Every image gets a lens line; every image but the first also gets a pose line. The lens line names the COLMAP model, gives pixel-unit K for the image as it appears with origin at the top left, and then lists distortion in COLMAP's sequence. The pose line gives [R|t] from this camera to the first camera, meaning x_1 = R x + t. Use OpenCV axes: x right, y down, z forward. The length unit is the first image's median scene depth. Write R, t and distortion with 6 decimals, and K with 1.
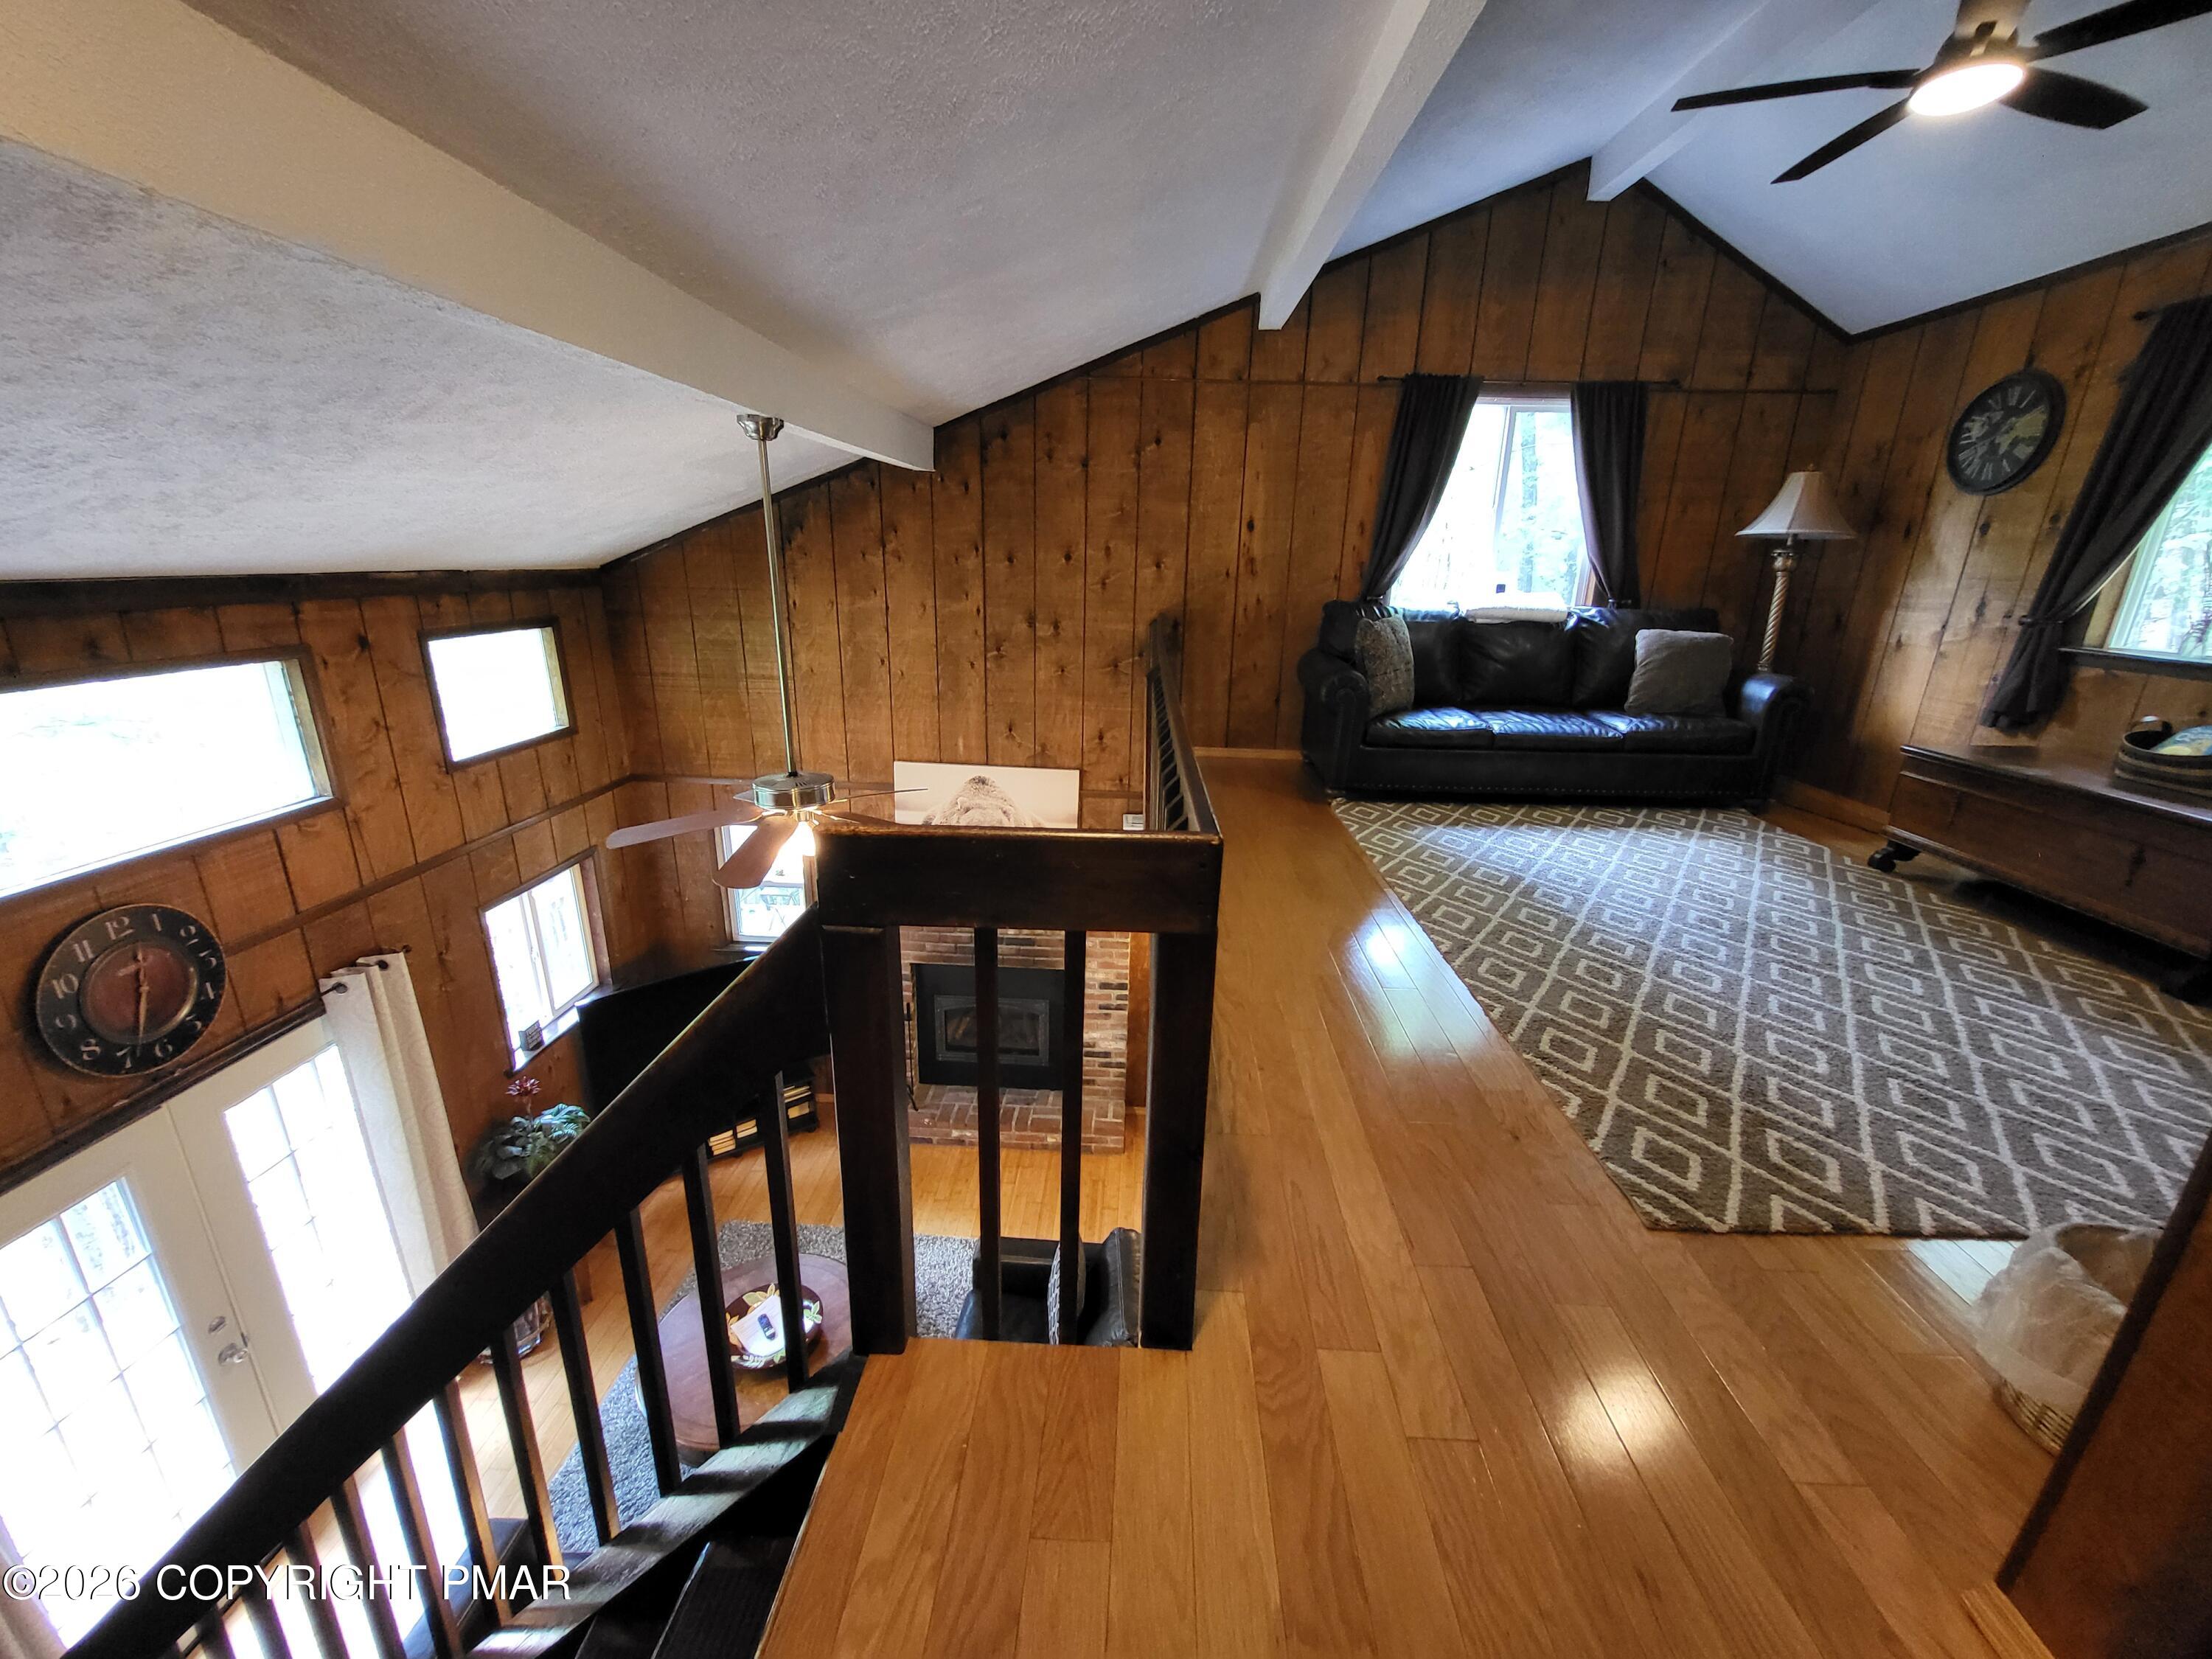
lens RADIAL K [[868.6, 0, 1109.0], [0, 868.6, 834.0], [0, 0, 1]] dist [0.000747, -0.000634]
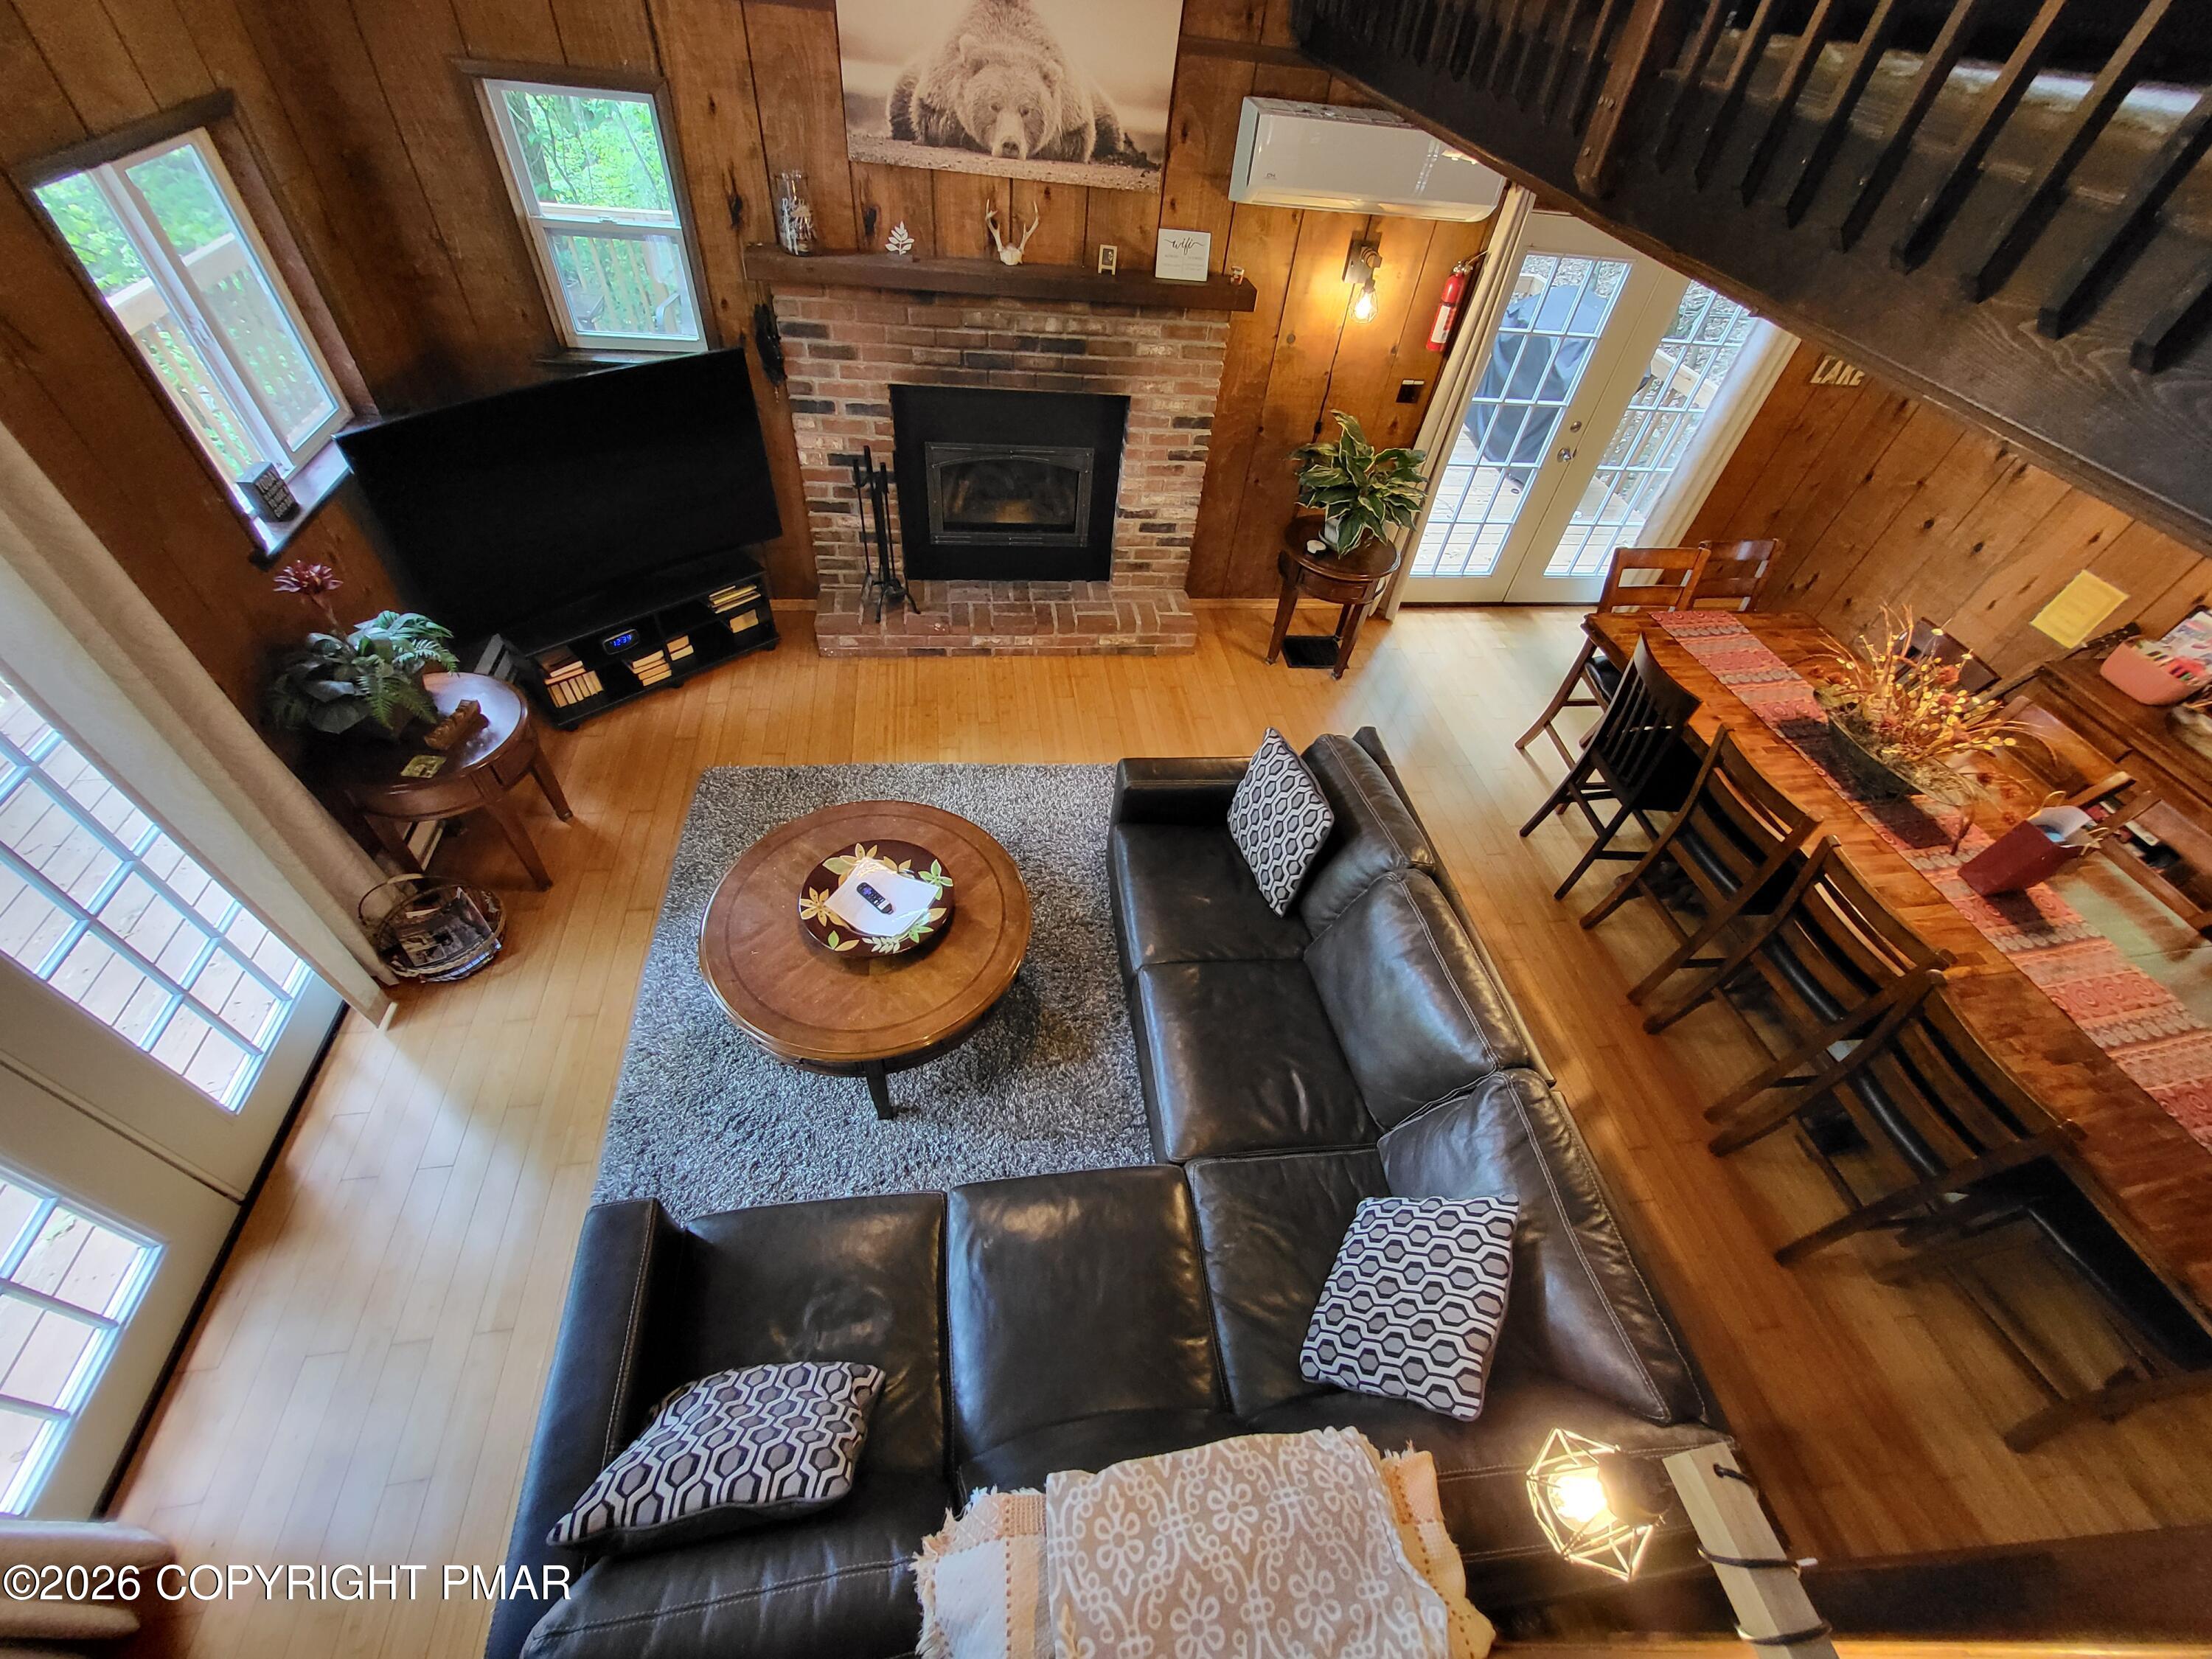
lens RADIAL K [[868.6, 0, 1109.0], [0, 868.6, 834.0], [0, 0, 1]] dist [0.000747, -0.000634]
pose [[0.977701, -0.093296, 0.188139, -0.235333], [-0.013950, 0.865062, 0.501470, 0.118645], [-0.209537, -0.492913, 0.844471, 0.277648]]
